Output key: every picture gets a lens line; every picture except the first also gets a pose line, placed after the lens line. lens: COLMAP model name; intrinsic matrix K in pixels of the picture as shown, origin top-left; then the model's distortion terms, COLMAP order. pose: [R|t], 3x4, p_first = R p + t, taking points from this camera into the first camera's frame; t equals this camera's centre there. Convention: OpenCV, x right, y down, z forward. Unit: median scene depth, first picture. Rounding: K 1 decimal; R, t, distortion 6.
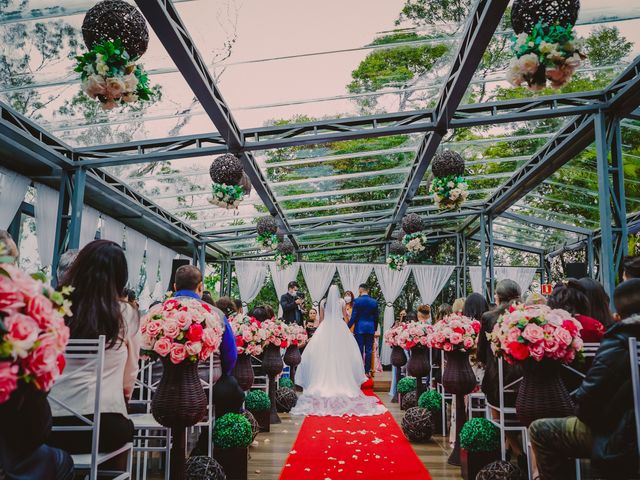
lens RADIAL K [[676.2, 0, 320.0], [0, 676.2, 240.0], [0, 0, 1]] dist [-0.017022, -0.006866]
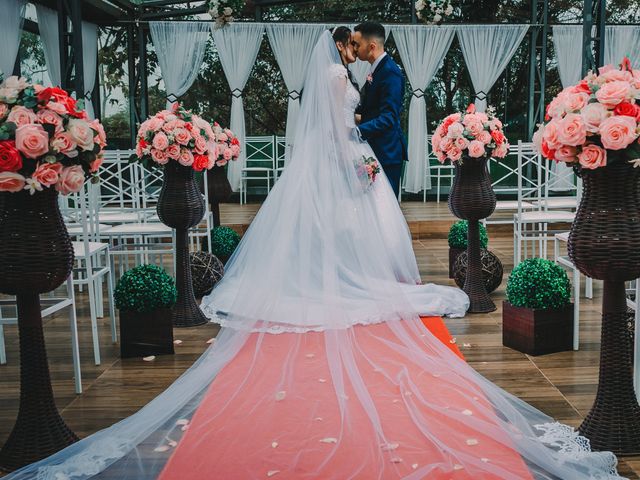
lens RADIAL K [[676.2, 0, 320.0], [0, 676.2, 240.0], [0, 0, 1]] dist [-0.017022, -0.006866]
pose [[0.999345, -0.020698, -0.029673, 0.041964], [0.027703, 0.965300, 0.259668, 0.084991], [0.023269, -0.260320, 0.965242, 0.522689]]
